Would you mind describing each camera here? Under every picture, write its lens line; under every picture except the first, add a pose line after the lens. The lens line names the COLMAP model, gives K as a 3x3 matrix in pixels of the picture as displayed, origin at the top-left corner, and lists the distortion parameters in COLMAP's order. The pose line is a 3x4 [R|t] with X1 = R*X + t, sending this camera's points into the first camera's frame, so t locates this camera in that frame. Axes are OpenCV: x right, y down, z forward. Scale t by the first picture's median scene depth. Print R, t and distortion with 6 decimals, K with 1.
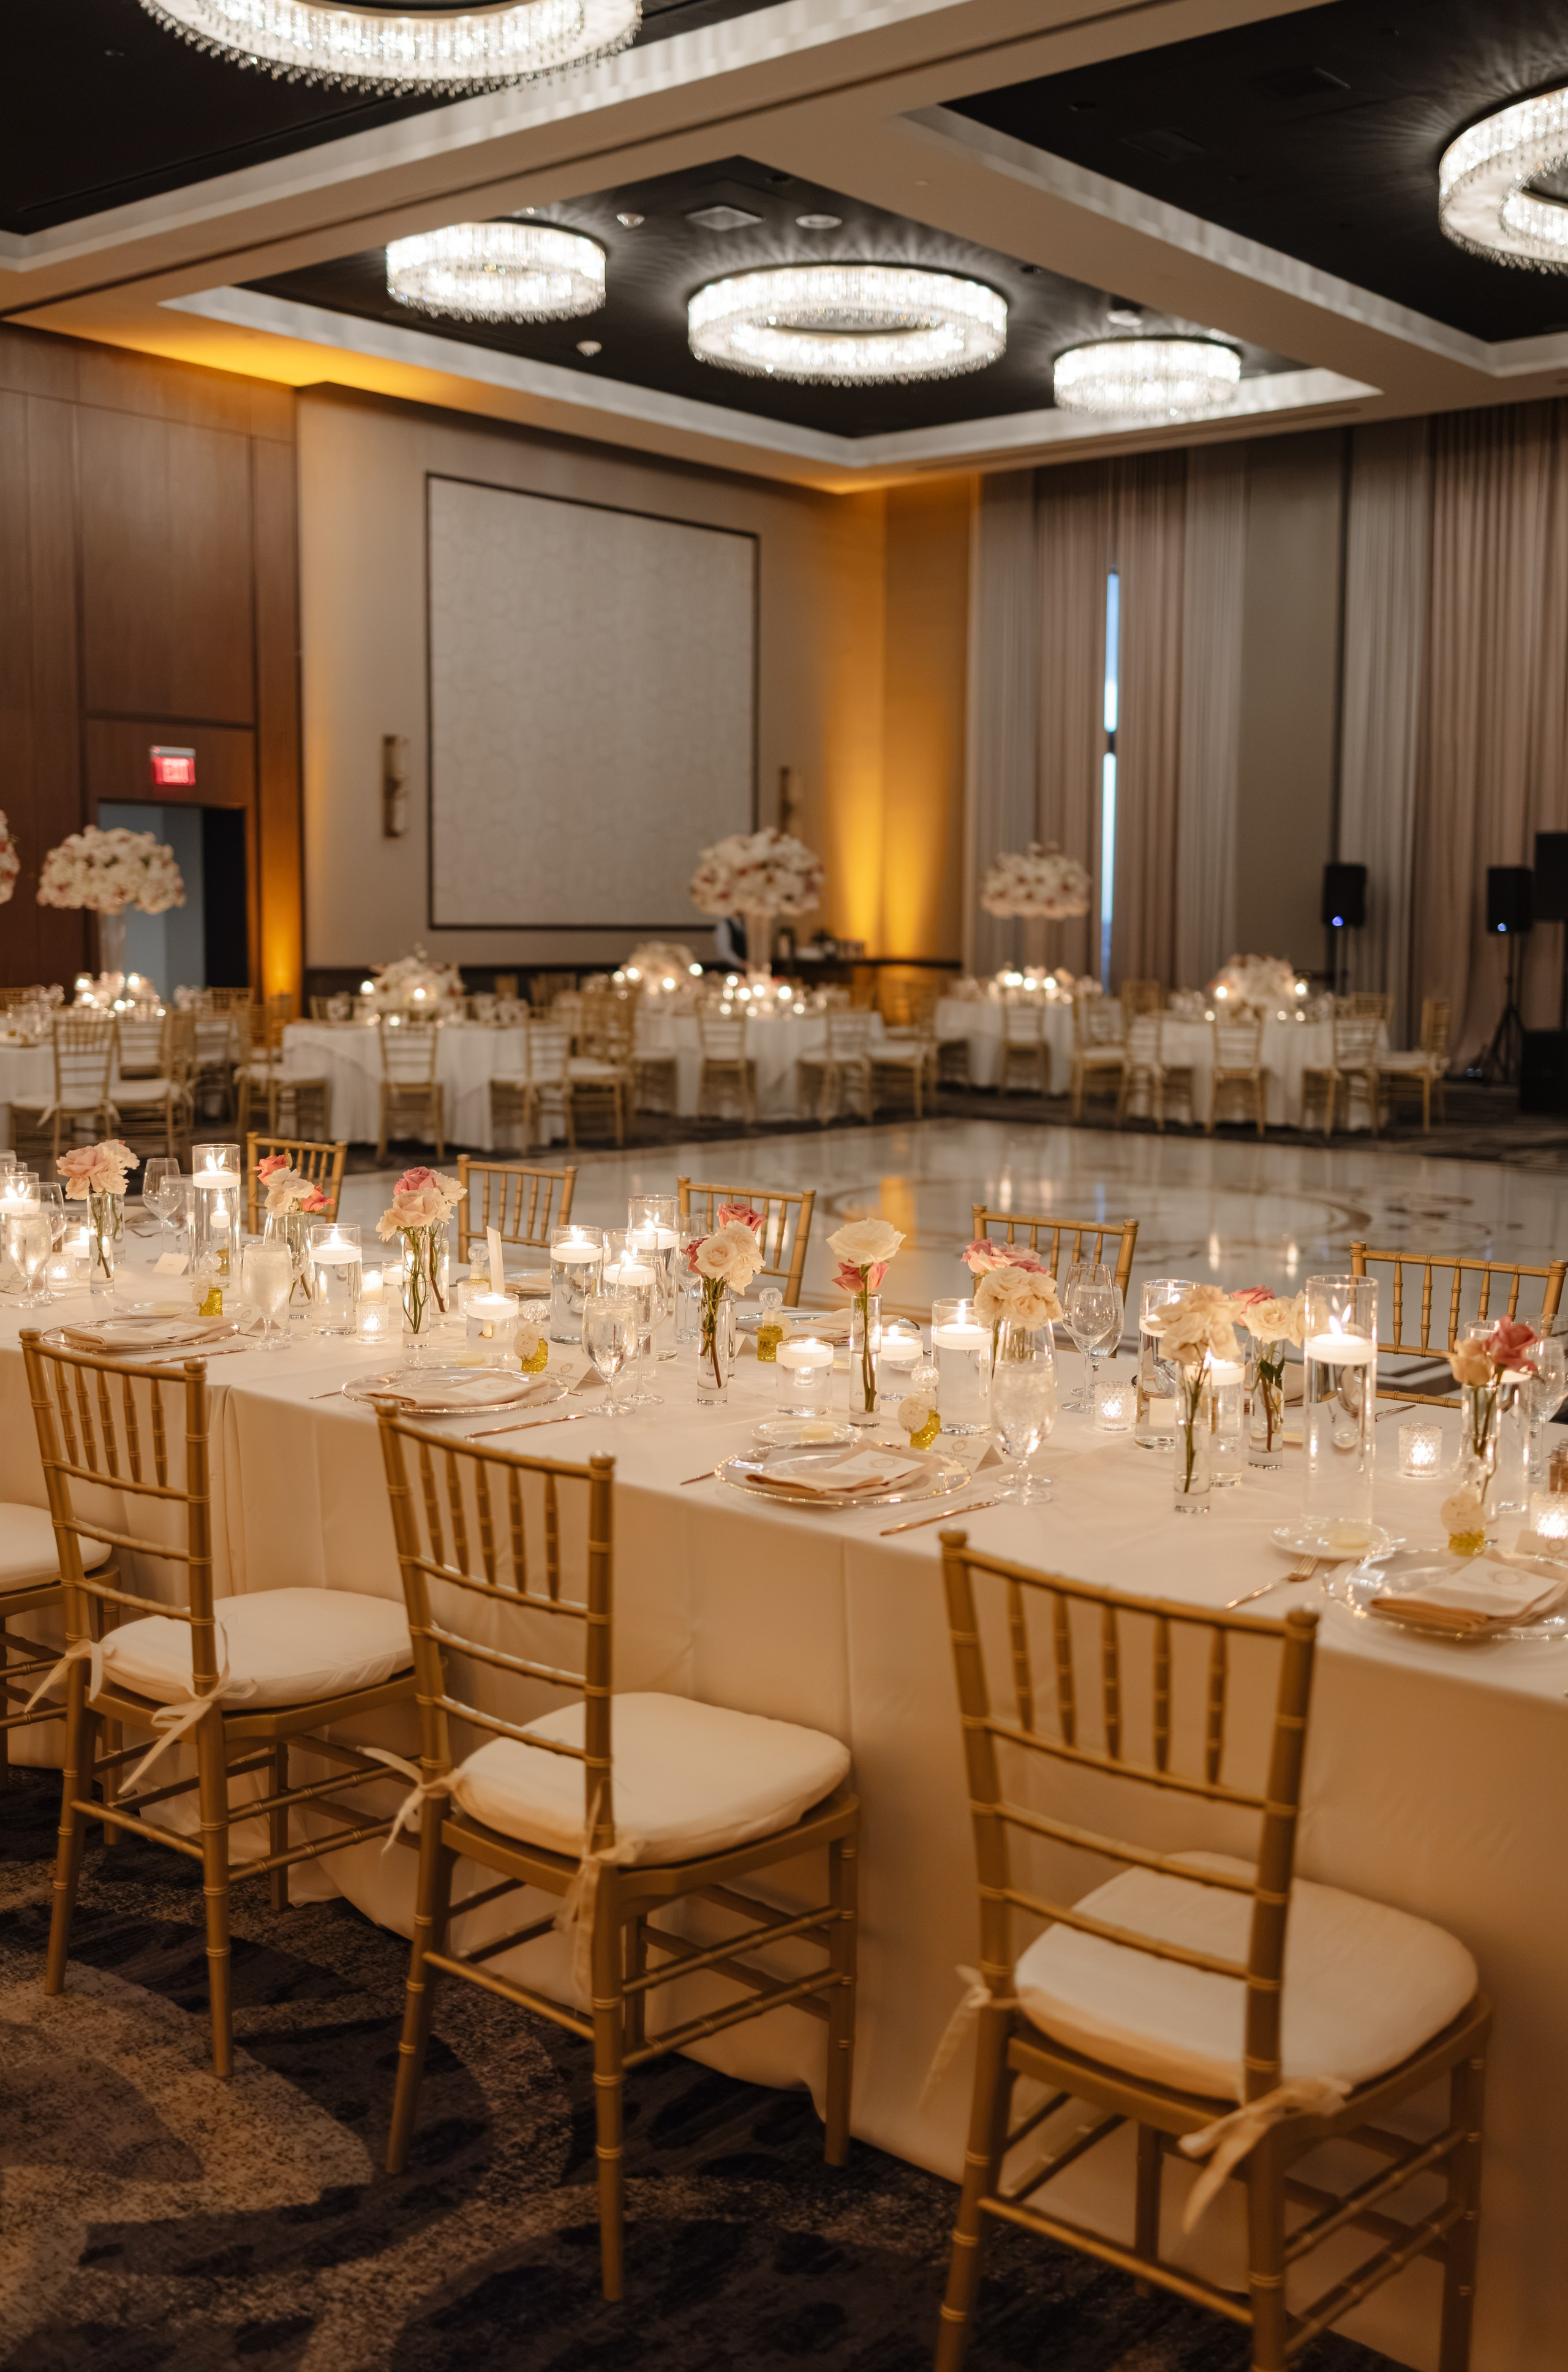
lens RADIAL K [[2432.9, 0, 812.1], [0, 2432.9, 1161.8], [0, 0, 1]] dist [0.006475, -0.005272]
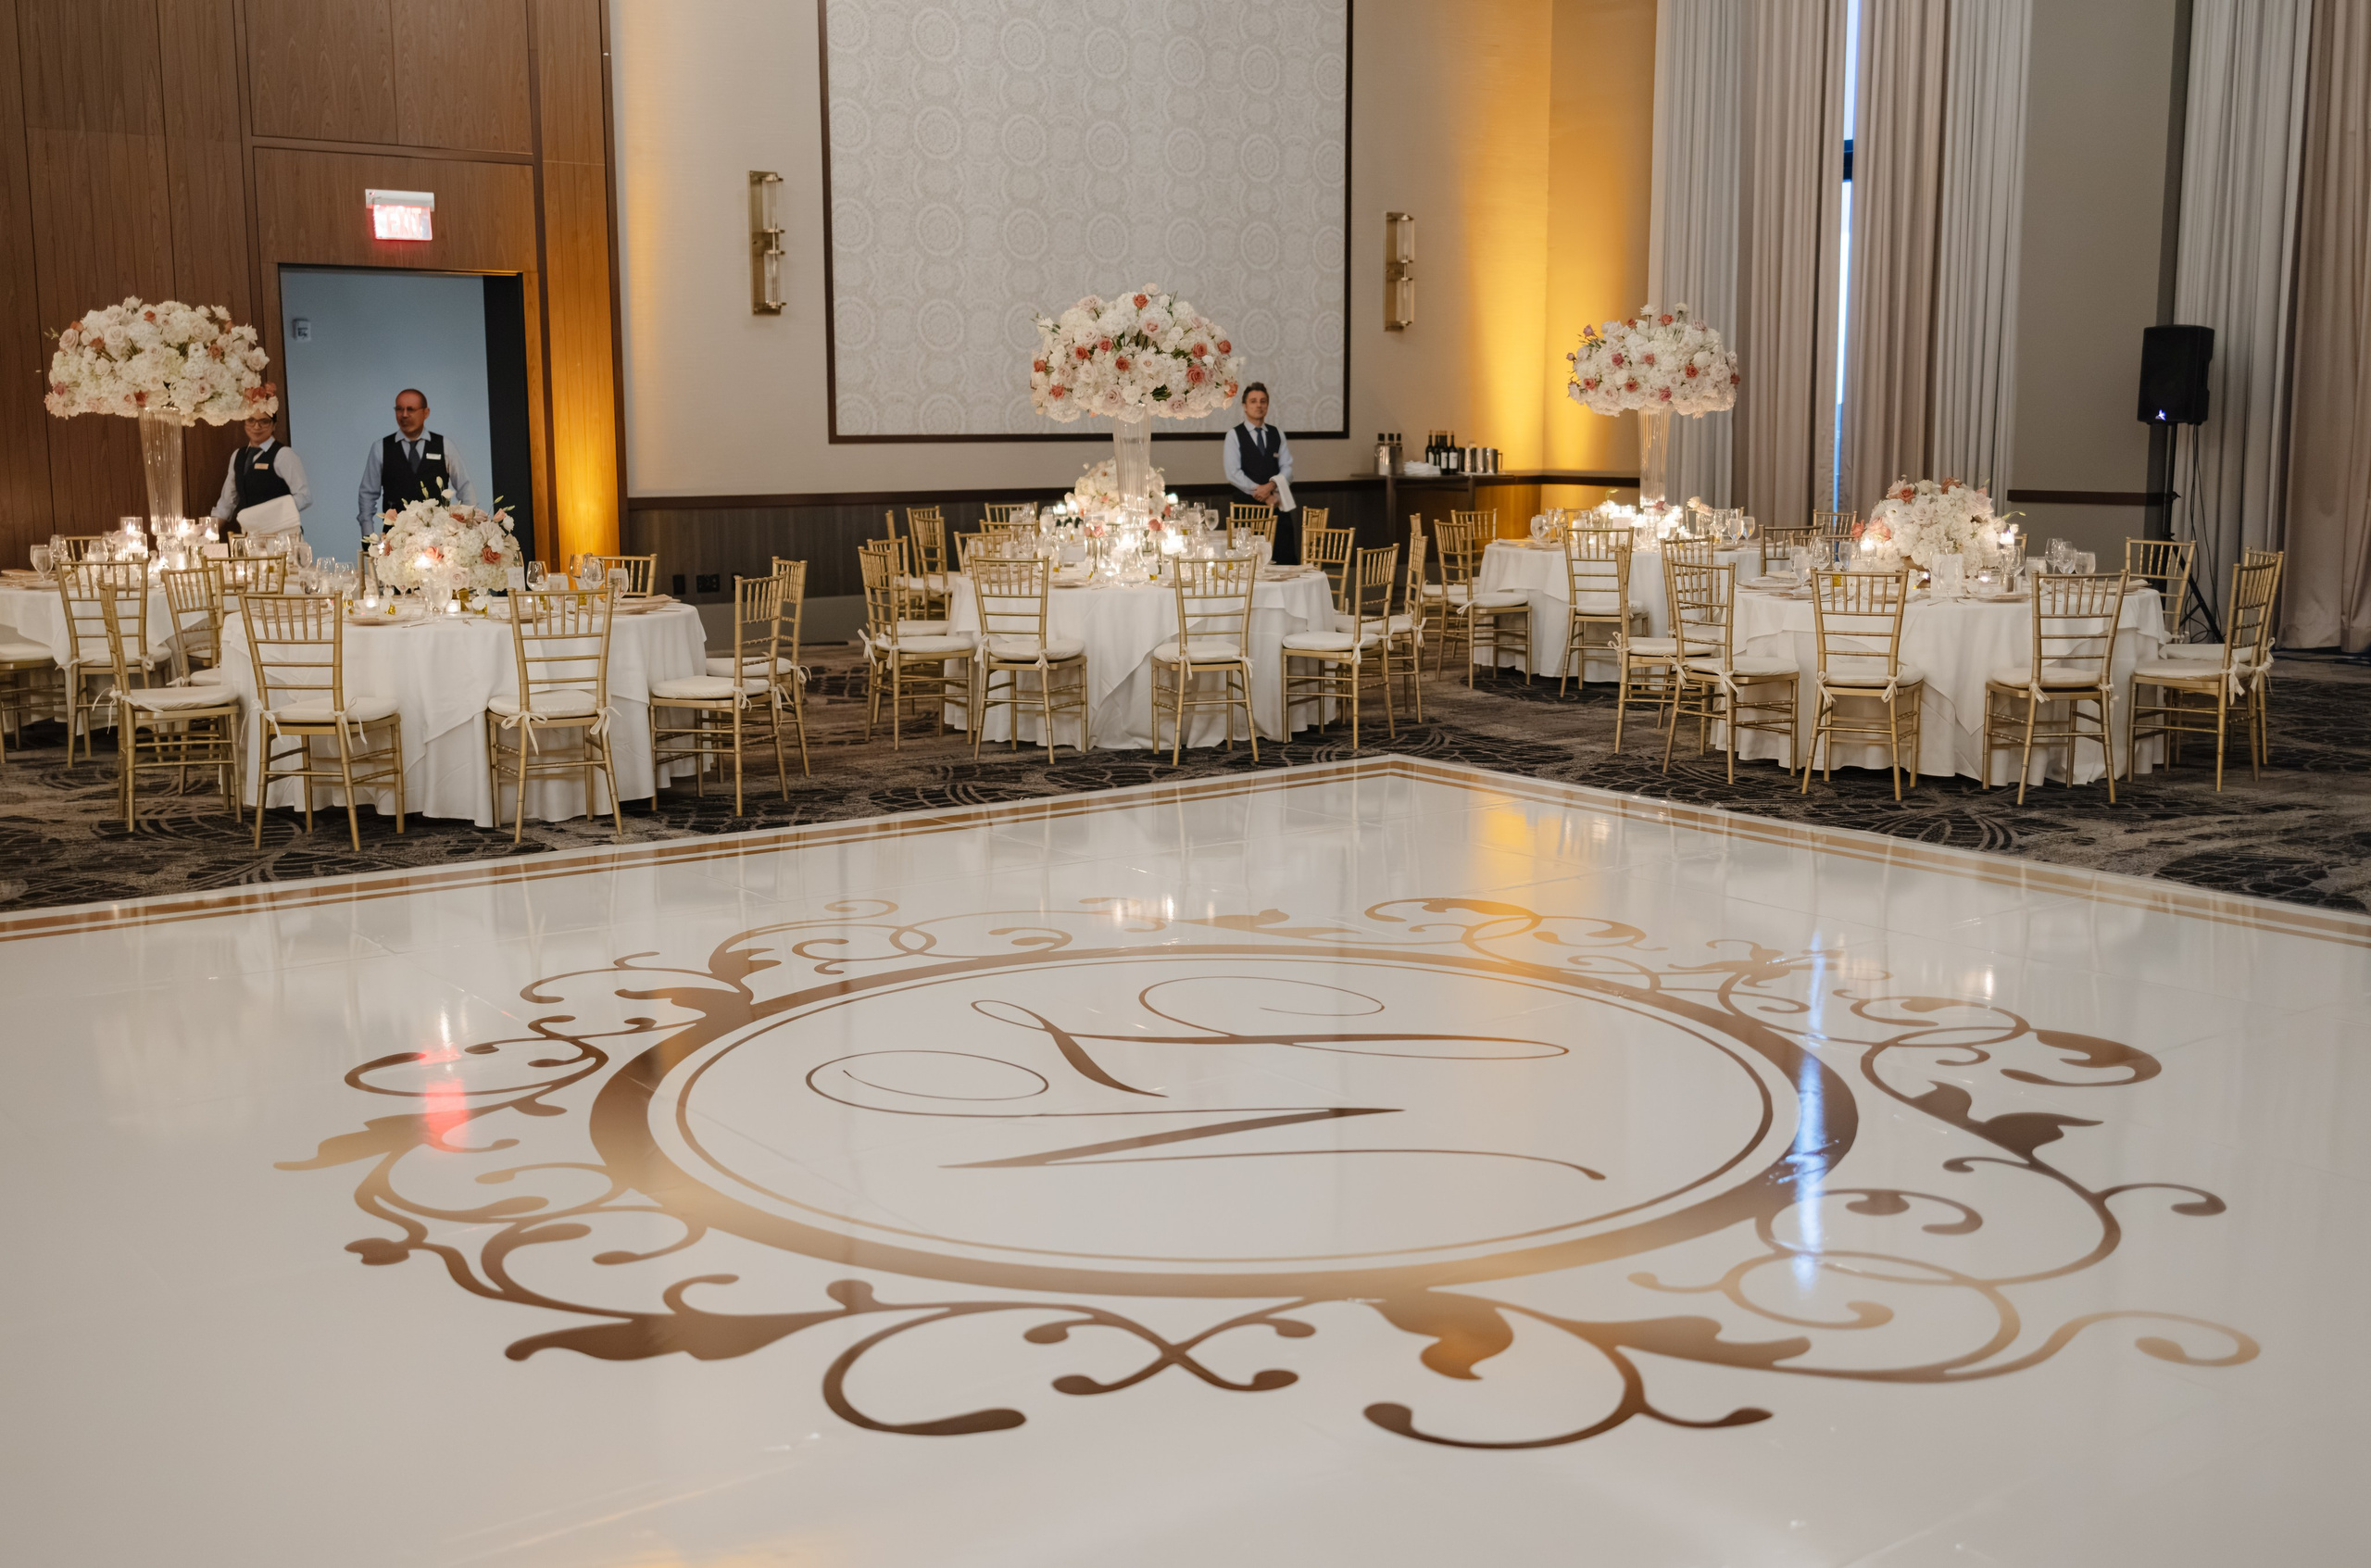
lens RADIAL K [[2466.0, 0, 1210.0], [0, 2466.0, 784.6], [0, 0, 1]] dist [0.027638, 0.007790]
pose [[0.975540, 0.021733, -0.218745, 0.146143], [-0.011073, 0.998696, 0.049844, -0.039456], [0.219543, -0.046202, 0.974508, 0.378143]]
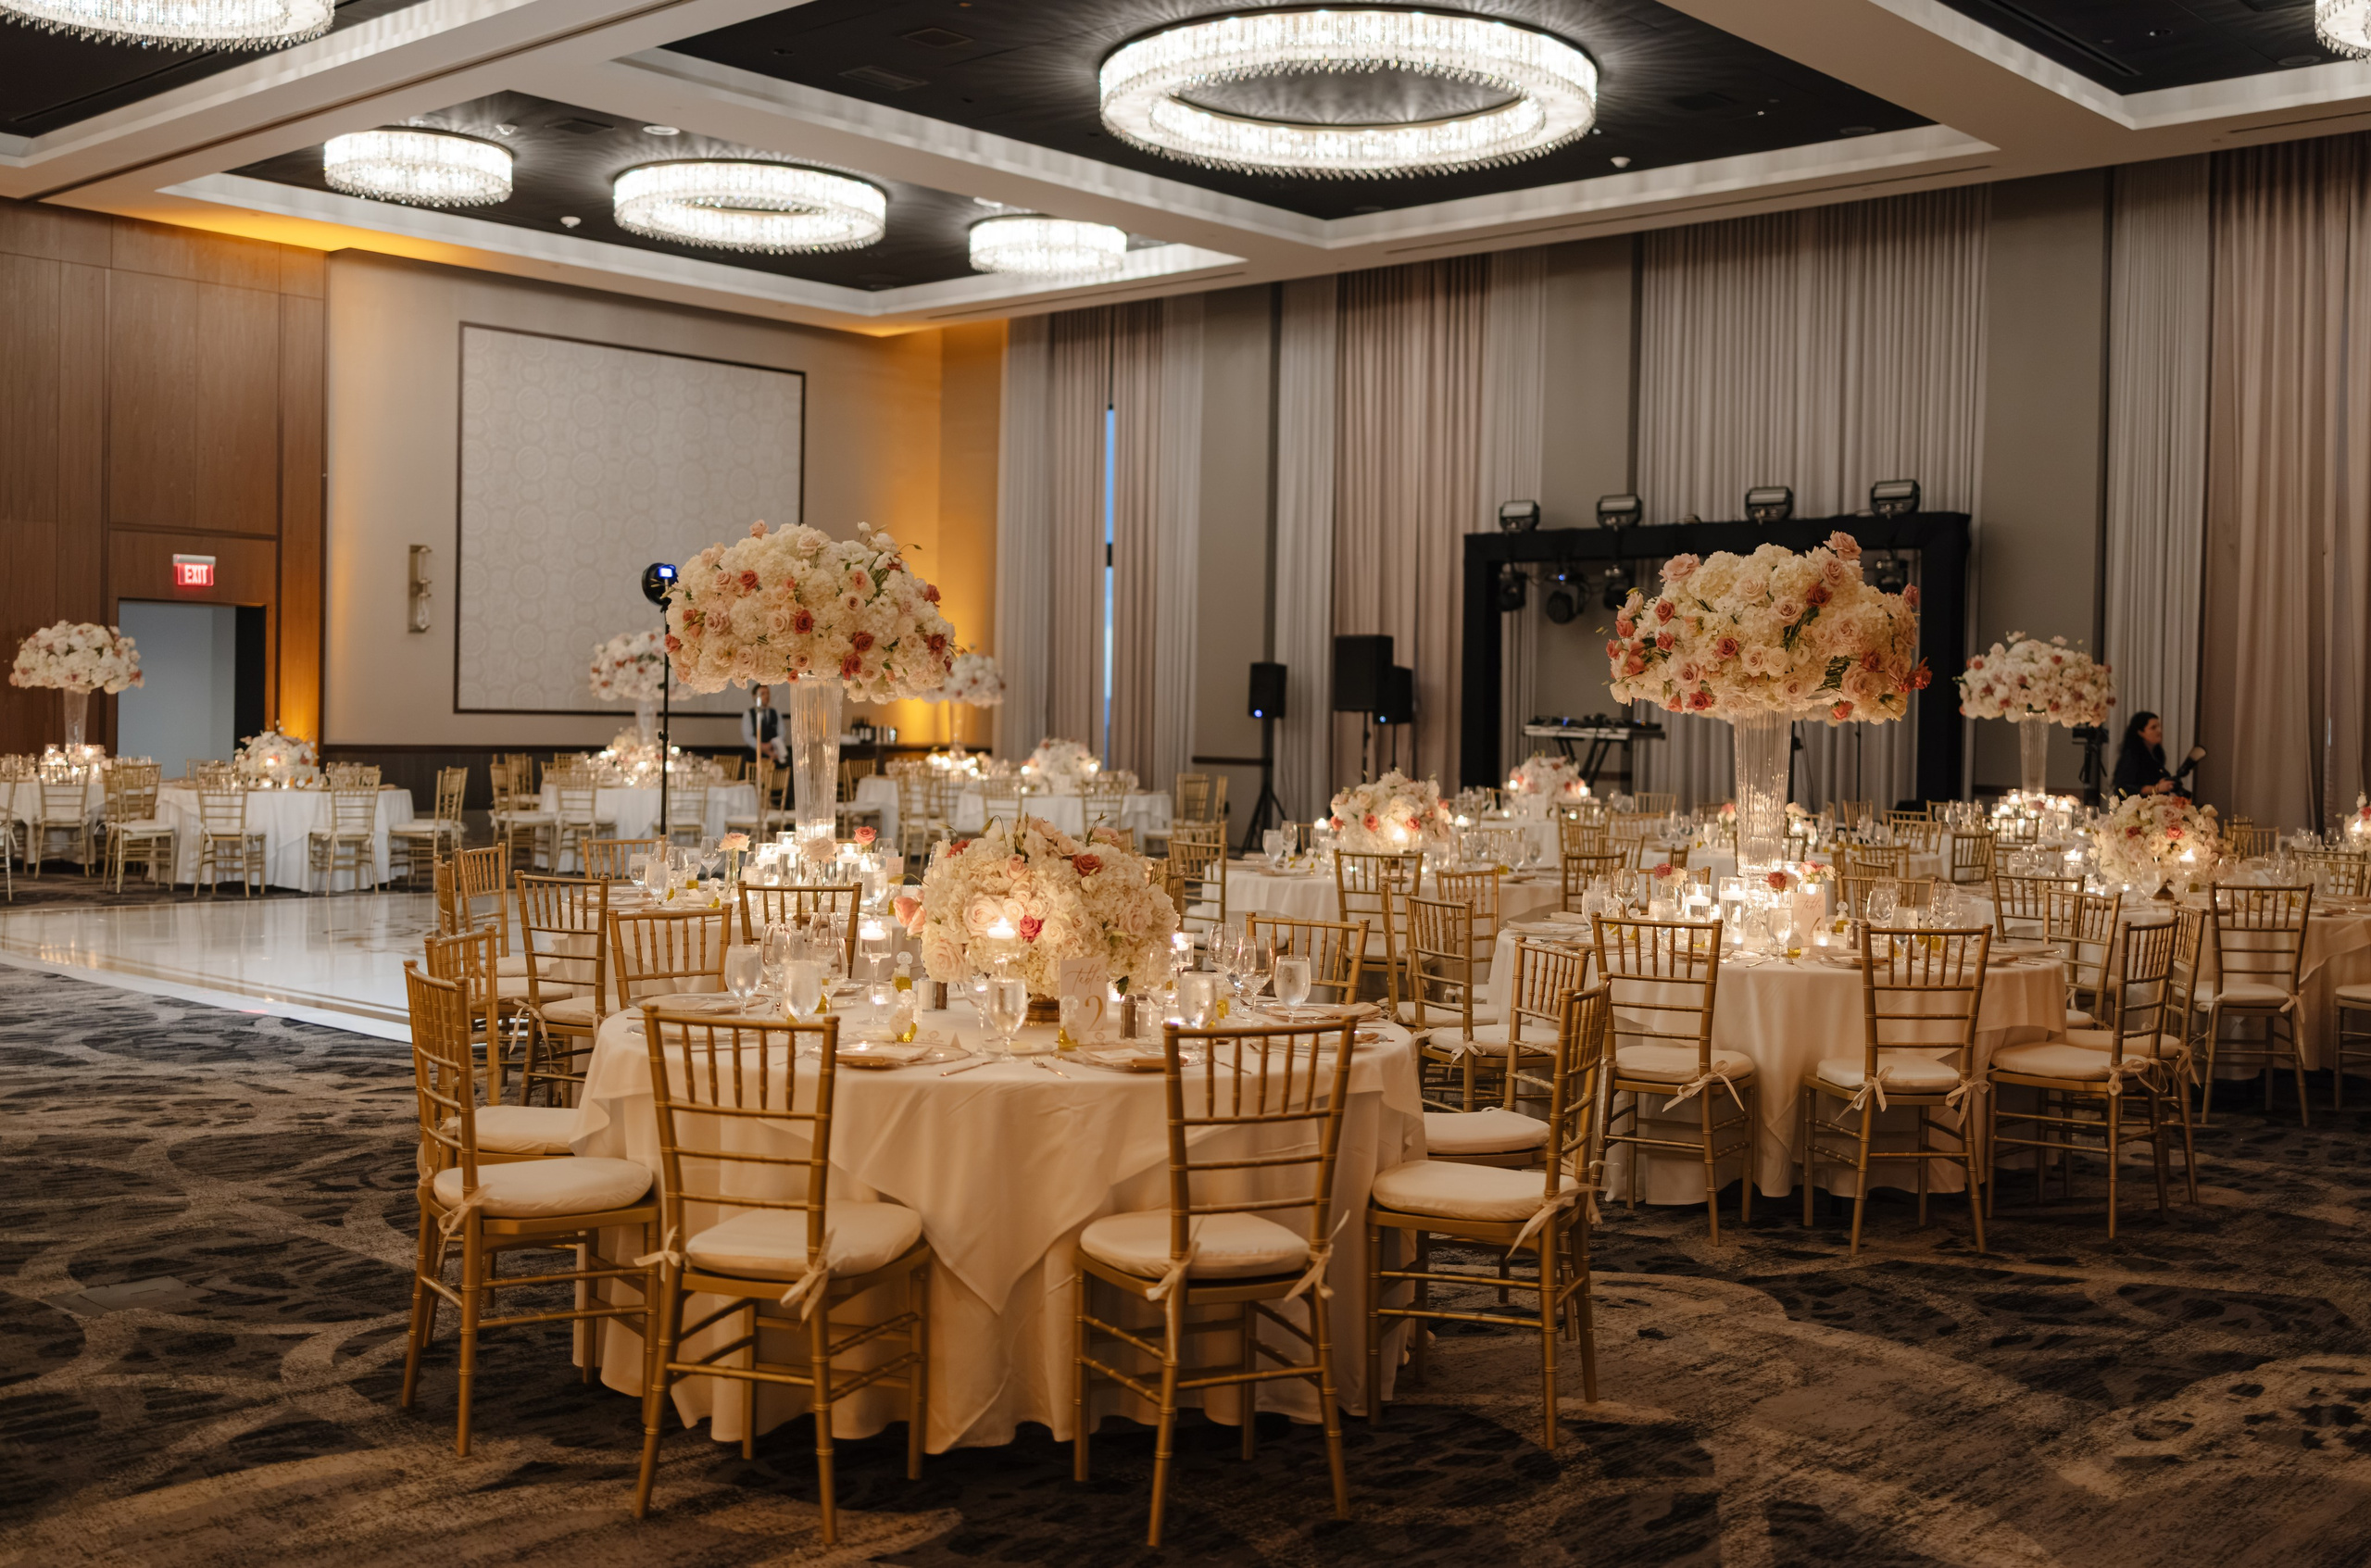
lens RADIAL K [[2428.4, 0, 1239.1], [0, 2428.4, 748.5], [0, 0, 1]] dist [0.000205, -0.000922]
pose [[0.999653, 0.009288, -0.024652, 0.299950], [-0.011417, 0.996084, -0.087667, 0.021114], [0.023741, 0.087918, 0.995845, -0.157220]]
